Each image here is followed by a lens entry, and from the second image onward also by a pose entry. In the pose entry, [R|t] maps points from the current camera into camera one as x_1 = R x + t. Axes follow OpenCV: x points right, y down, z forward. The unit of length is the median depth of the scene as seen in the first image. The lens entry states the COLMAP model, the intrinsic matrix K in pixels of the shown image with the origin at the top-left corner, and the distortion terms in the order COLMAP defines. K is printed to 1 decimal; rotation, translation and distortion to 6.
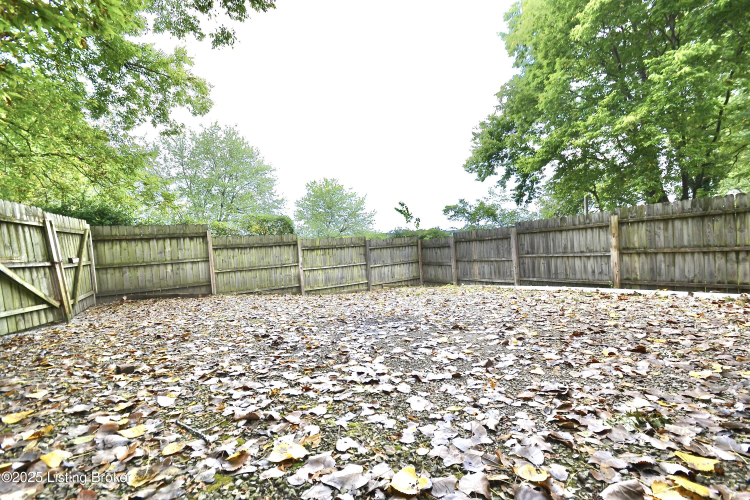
lens RADIAL K [[333.8, 0, 378.9], [0, 333.8, 252.4], [0, 0, 1]] dist [0.014638, -0.016223]
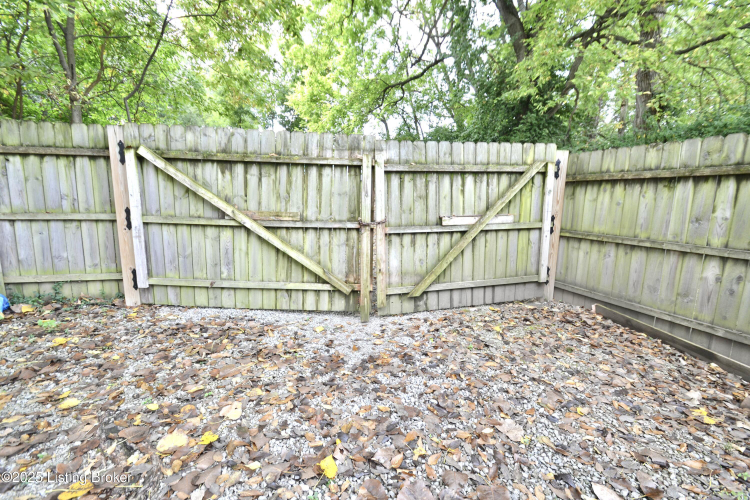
lens RADIAL K [[333.8, 0, 378.9], [0, 333.8, 252.4], [0, 0, 1]] dist [0.014638, -0.016223]
pose [[-0.244252, 0.219217, -0.944608, -0.394205], [-0.017152, 0.972983, 0.230237, -0.065857], [0.969560, 0.072438, -0.233894, 1.244525]]
